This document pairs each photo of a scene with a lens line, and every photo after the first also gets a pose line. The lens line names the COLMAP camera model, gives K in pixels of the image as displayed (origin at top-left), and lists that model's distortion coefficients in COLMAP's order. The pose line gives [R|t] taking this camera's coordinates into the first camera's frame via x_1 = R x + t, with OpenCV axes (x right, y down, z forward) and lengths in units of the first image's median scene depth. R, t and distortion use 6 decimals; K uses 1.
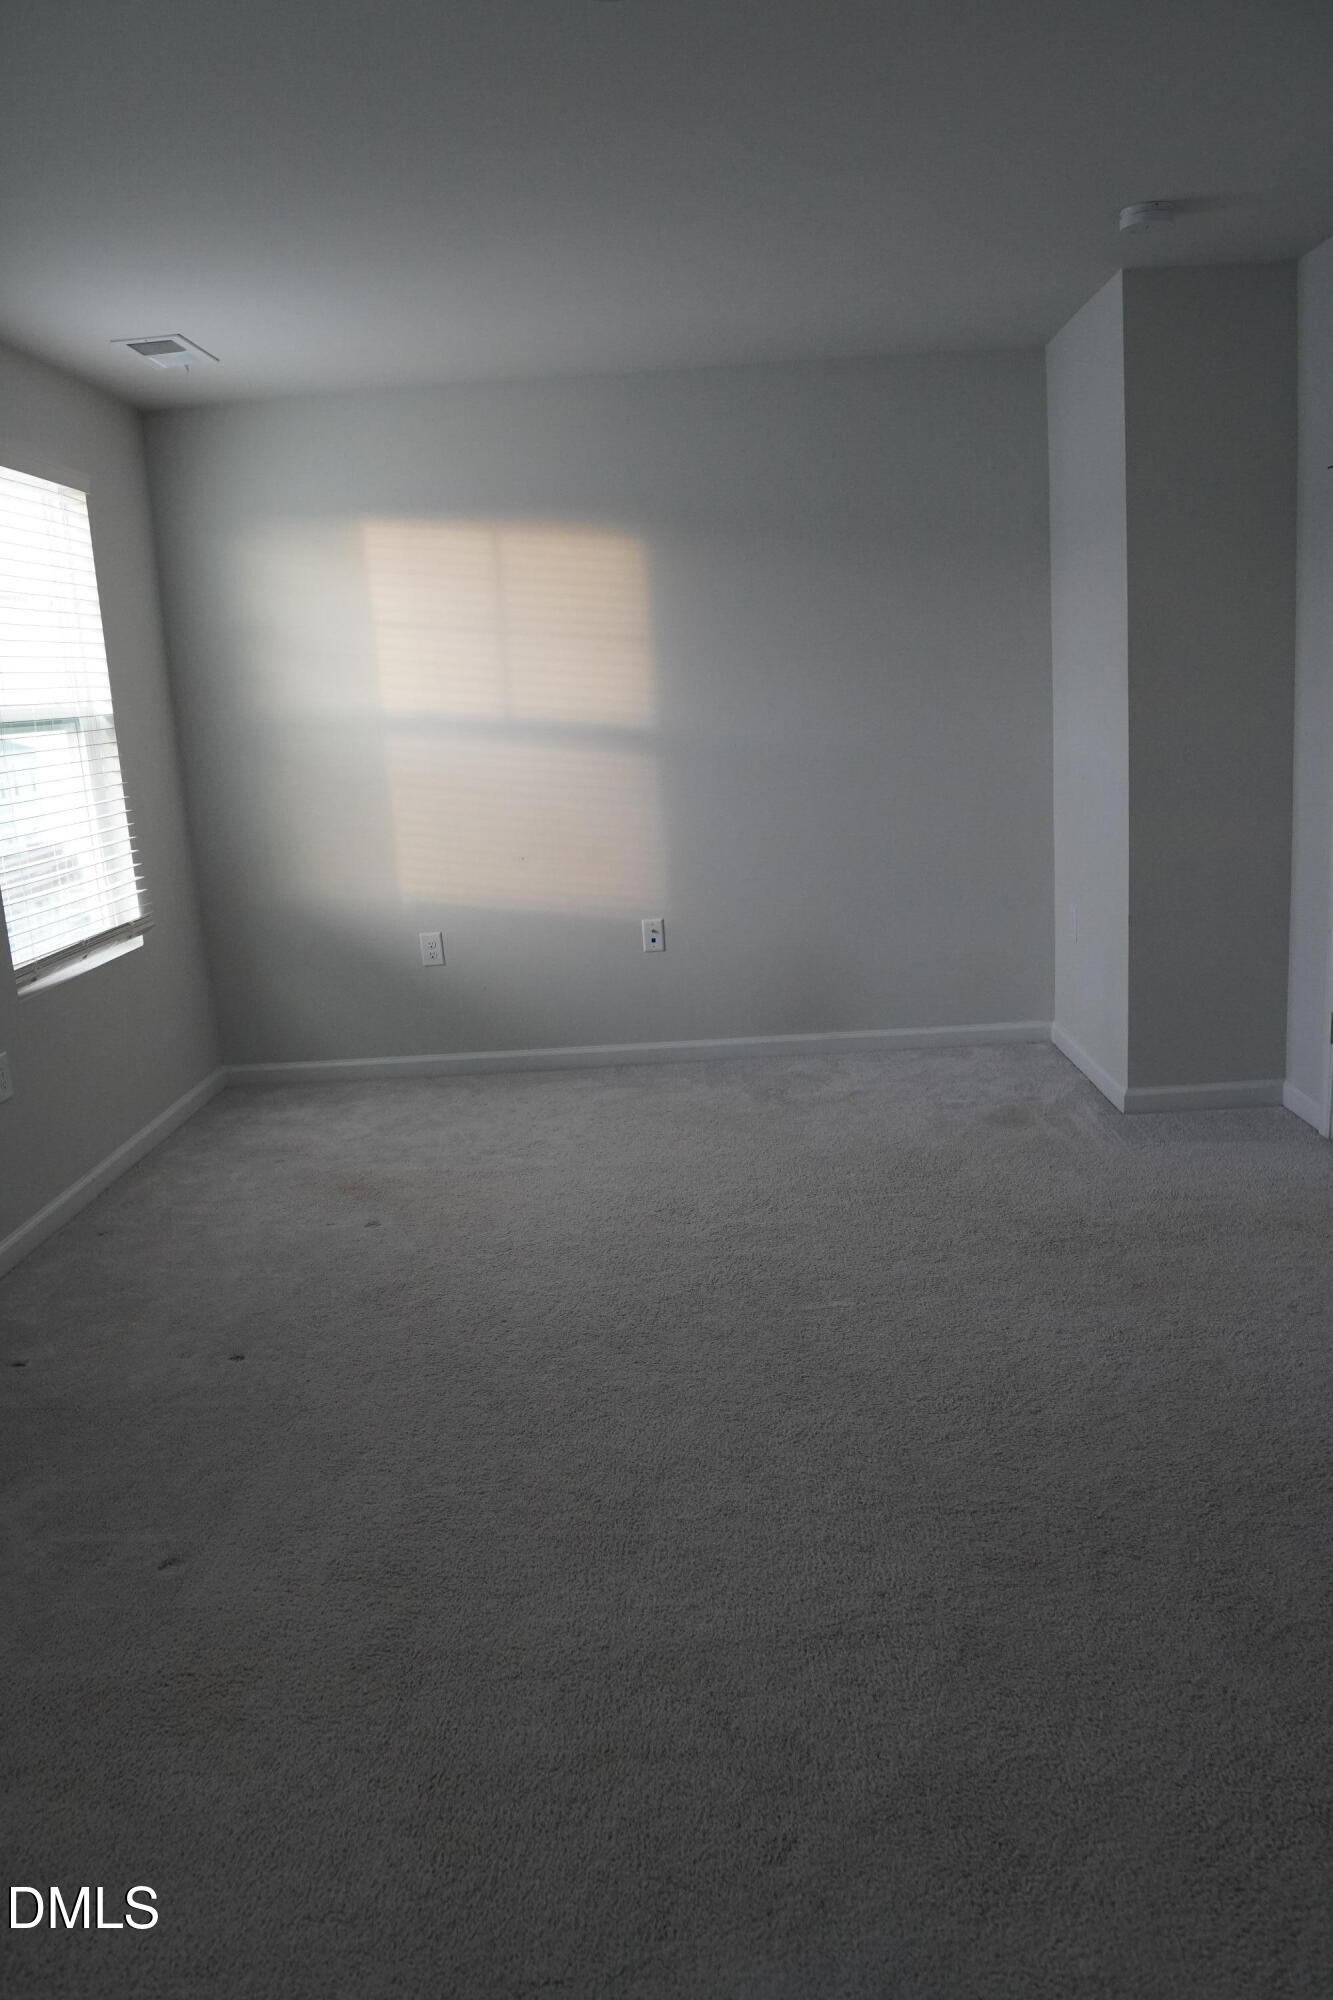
lens RADIAL K [[1404.4, 0, 666.5], [0, 1404.4, 1000.0], [0, 0, 1]] dist [-0.104260, 0.065837]
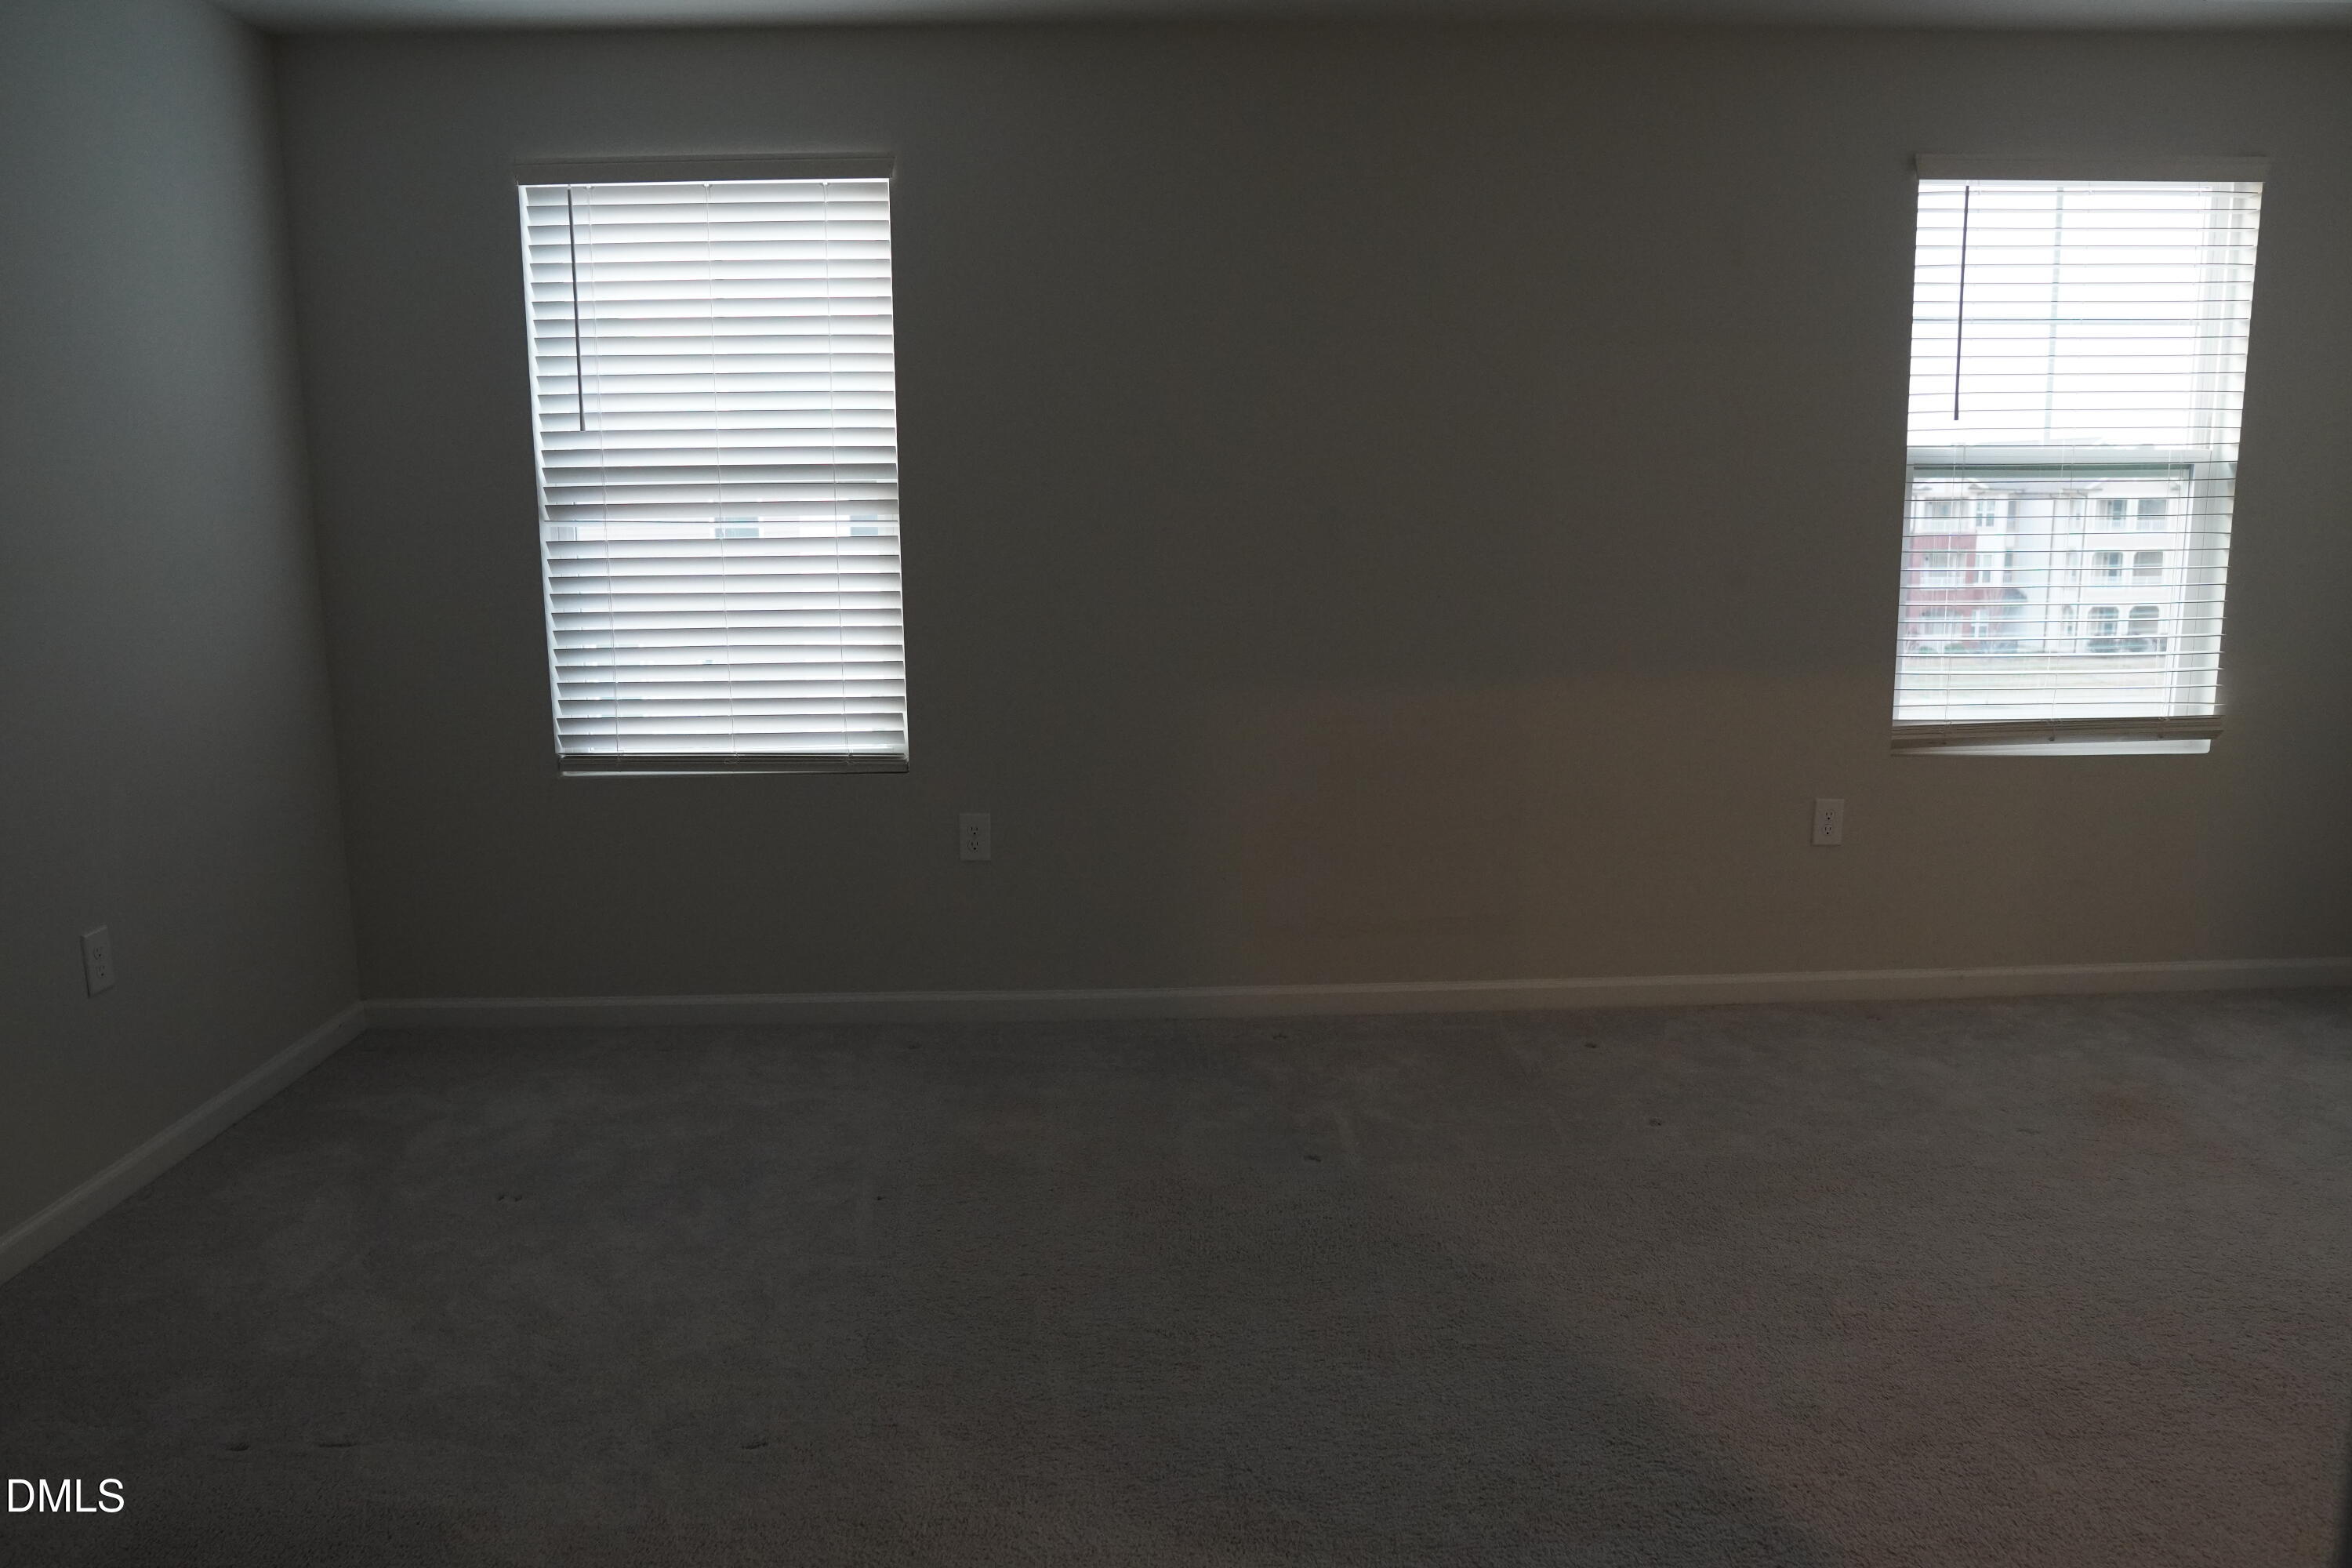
lens RADIAL K [[1651.6, 0, 1176.0], [0, 1651.6, 784.0], [0, 0, 1]] dist [-0.104260, 0.065837]
pose [[0.066090, 0.244281, -0.967450, 0.501364], [-0.203771, 0.952441, 0.226571, -0.114041], [0.976785, 0.182164, 0.112724, 0.331838]]
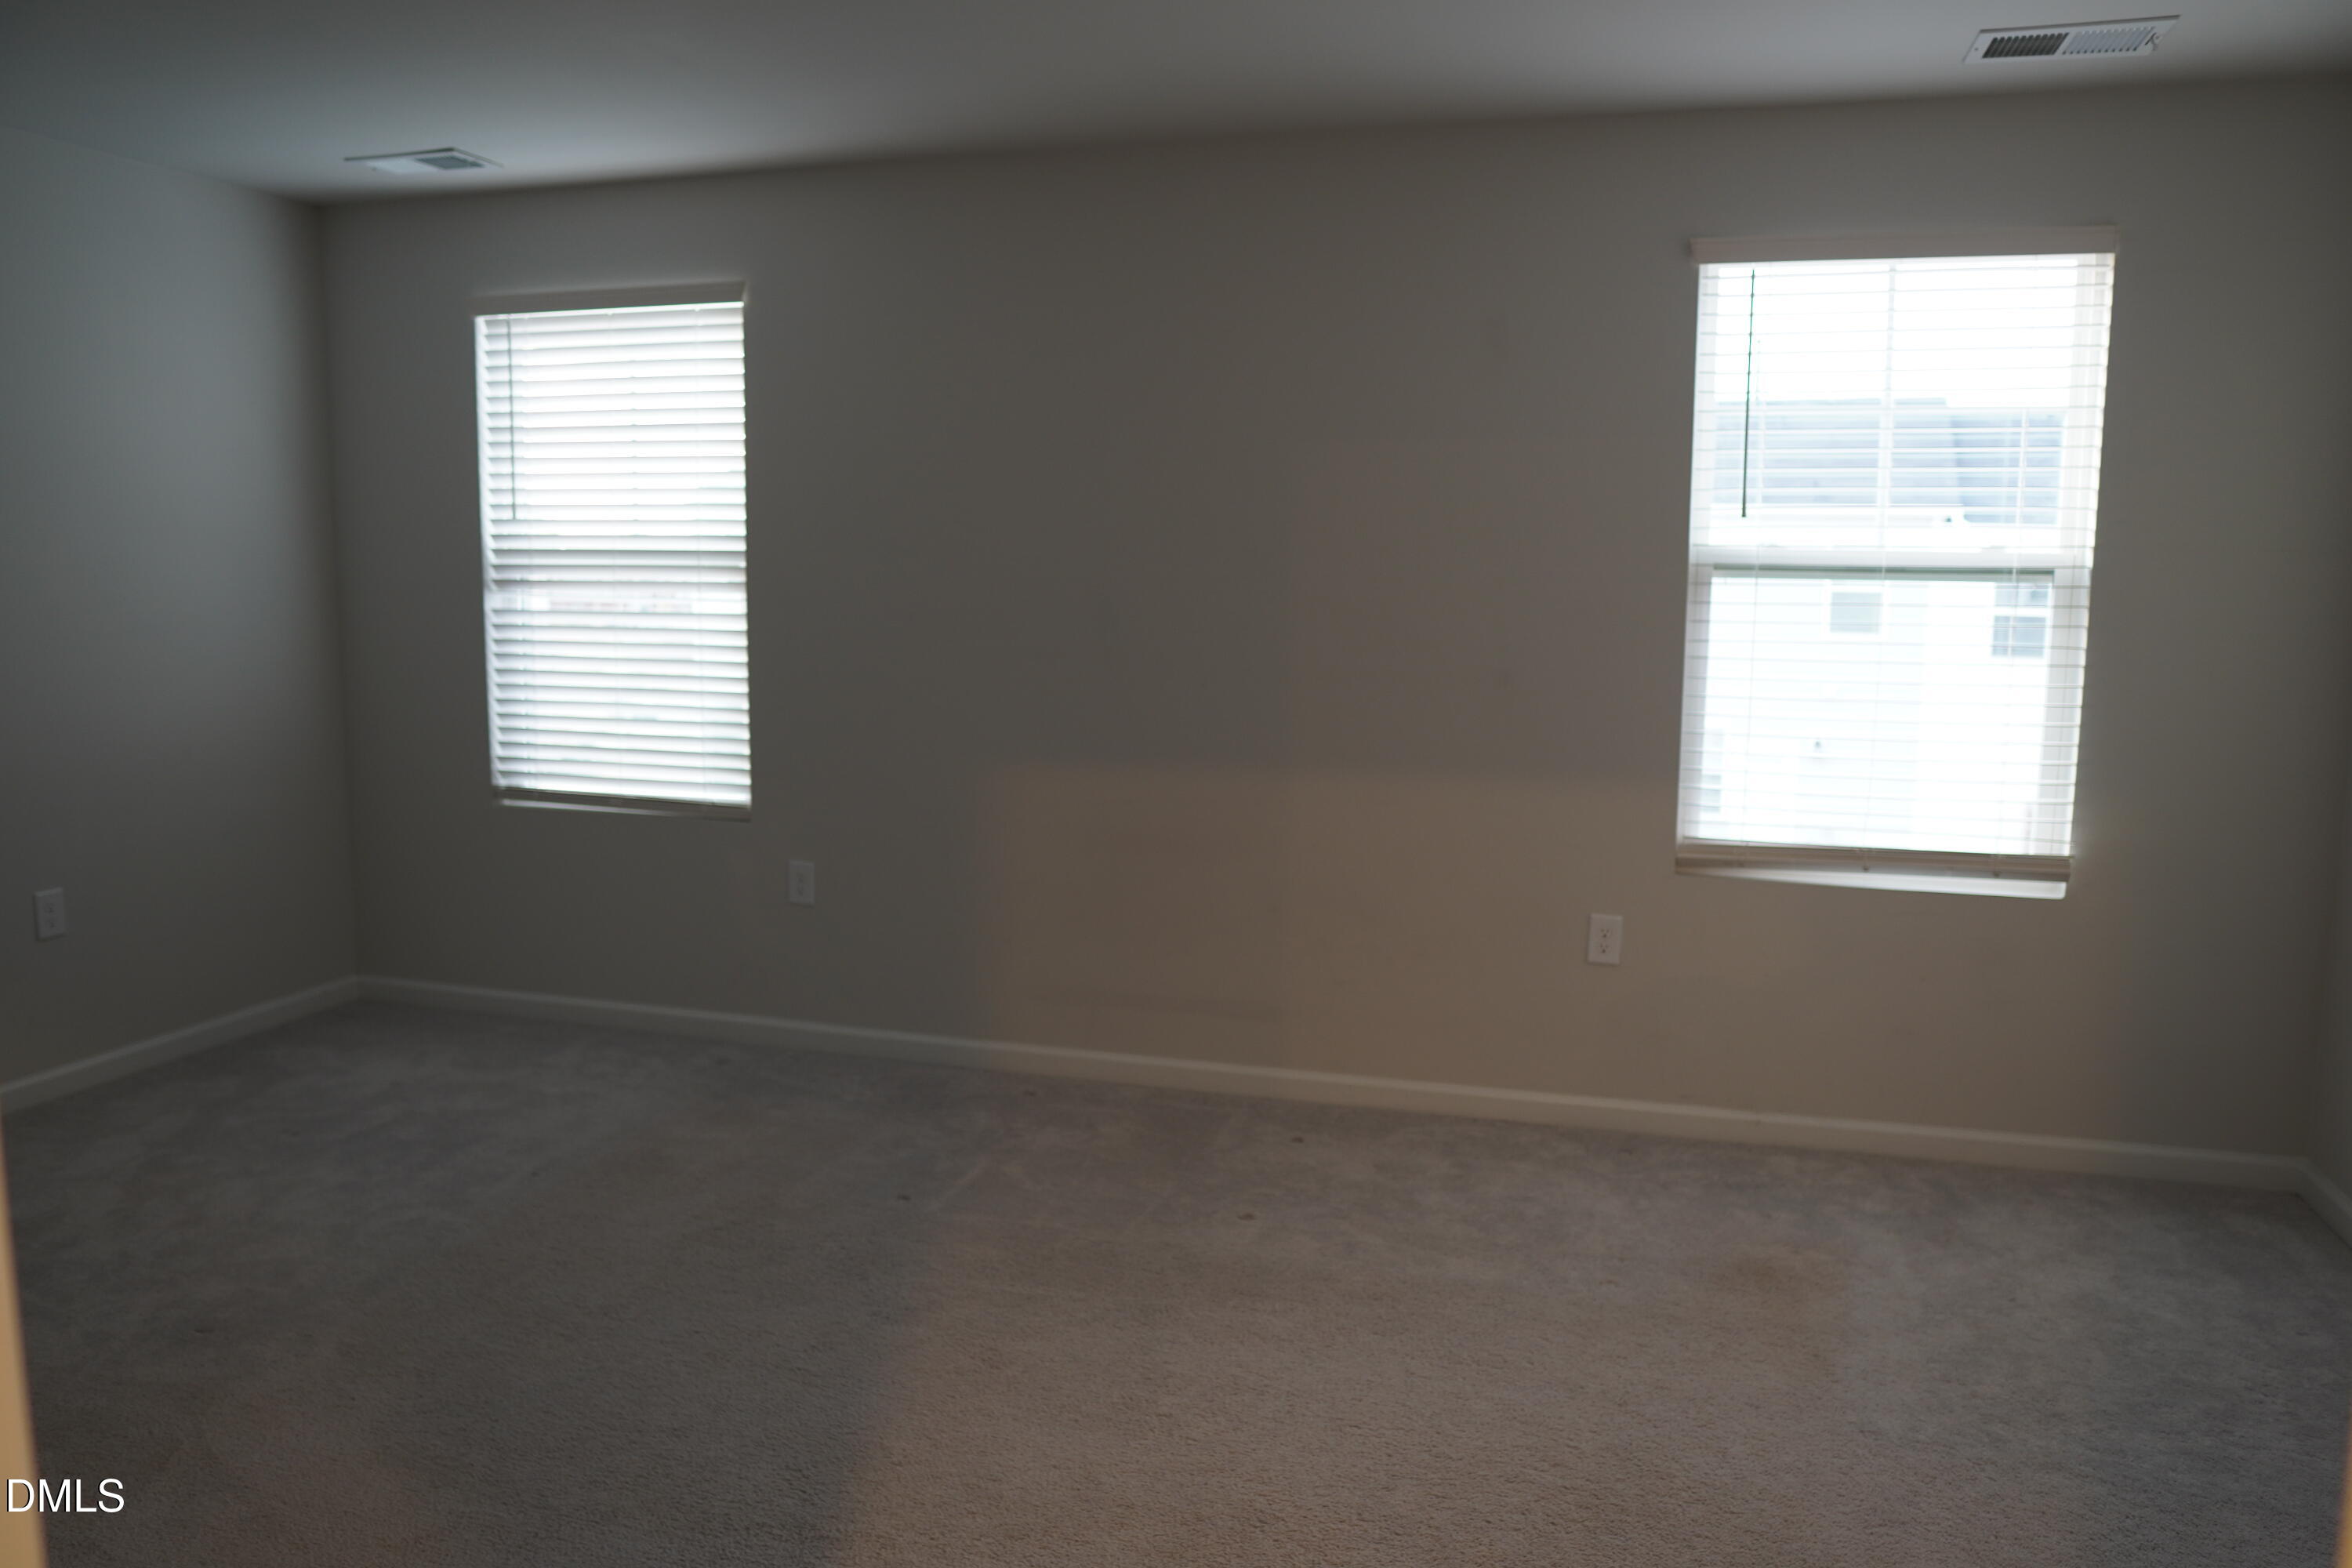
lens RADIAL K [[1651.6, 0, 1176.0], [0, 1651.6, 784.0], [0, 0, 1]] dist [-0.104260, 0.065837]
pose [[-0.248583, 0.196286, -0.948514, 0.513109], [-0.195442, 0.948946, 0.247596, -0.215509], [0.948688, 0.246927, -0.197529, 0.753044]]
